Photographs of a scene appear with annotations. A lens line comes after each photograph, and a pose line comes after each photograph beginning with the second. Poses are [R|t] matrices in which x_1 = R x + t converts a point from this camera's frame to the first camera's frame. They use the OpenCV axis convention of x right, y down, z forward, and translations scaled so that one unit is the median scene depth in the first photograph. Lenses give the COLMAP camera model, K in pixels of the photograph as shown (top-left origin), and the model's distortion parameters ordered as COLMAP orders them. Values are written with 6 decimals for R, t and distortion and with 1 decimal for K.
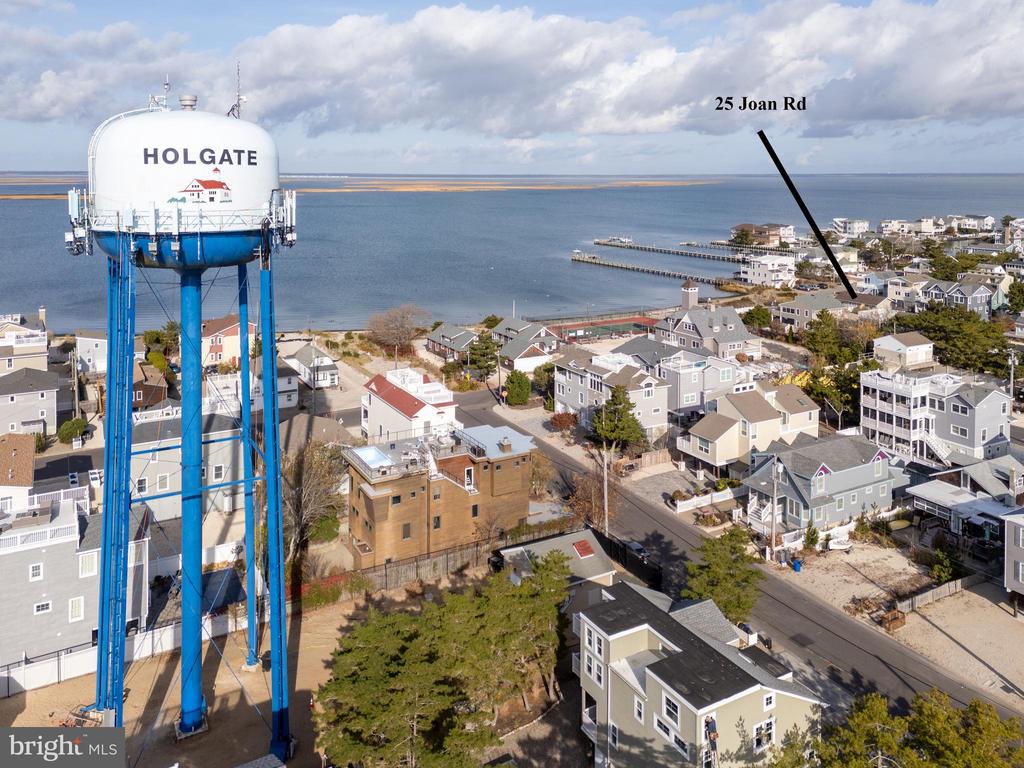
lens RADIAL K [[755.3, 0, 516.5], [0, 755.3, 372.4], [0, 0, 1]] dist [0.081658, -0.108118]
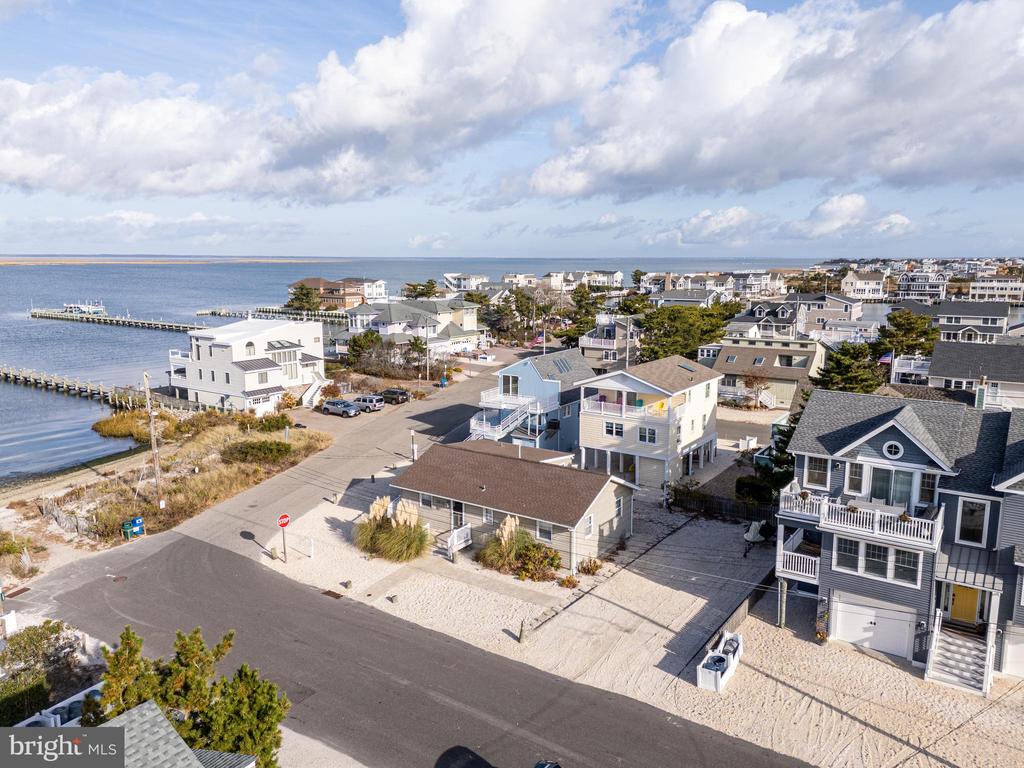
lens RADIAL K [[755.3, 0, 516.5], [0, 755.3, 372.4], [0, 0, 1]] dist [0.081658, -0.108118]
pose [[0.894446, -0.067980, 0.441979, 0.227467], [0.112285, 0.990854, -0.074833, -0.070876], [-0.432850, 0.116562, 0.893899, 0.504885]]
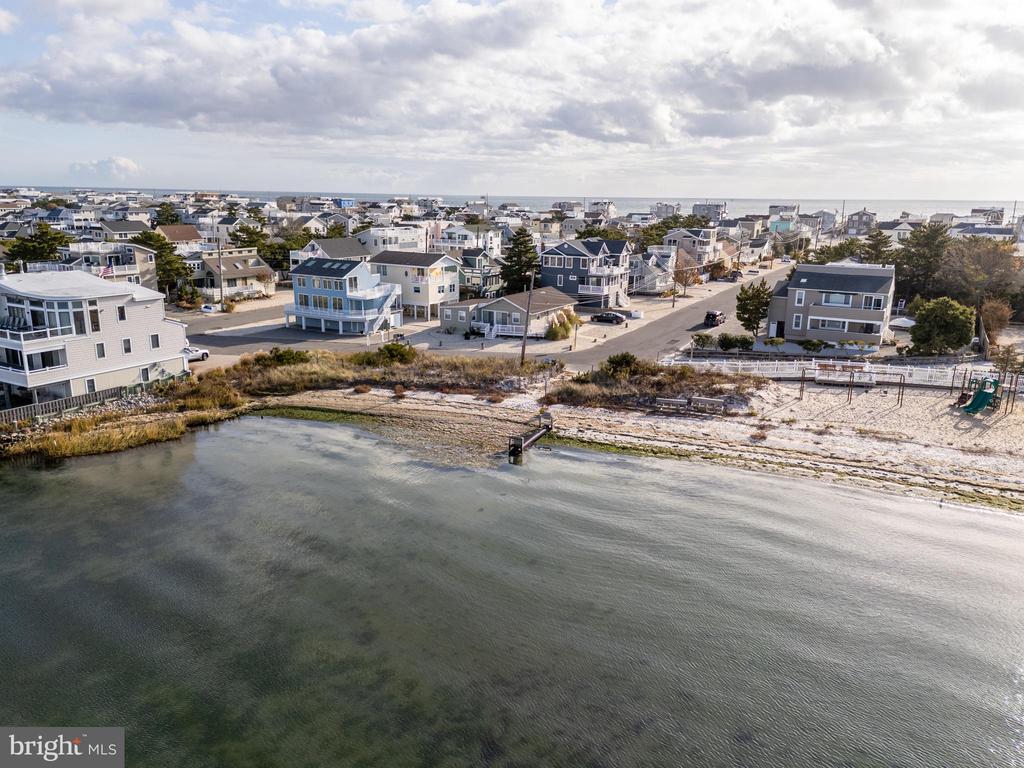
lens RADIAL K [[752.3, 0, 512.0], [0, 752.3, 384.0], [0, 0, 1]] dist [0.068246, -0.074174]
pose [[-0.522334, -0.216453, 0.824812, 0.034440], [0.197543, 0.910222, 0.363967, -0.143617], [-0.829544, 0.353048, -0.432682, 0.789113]]
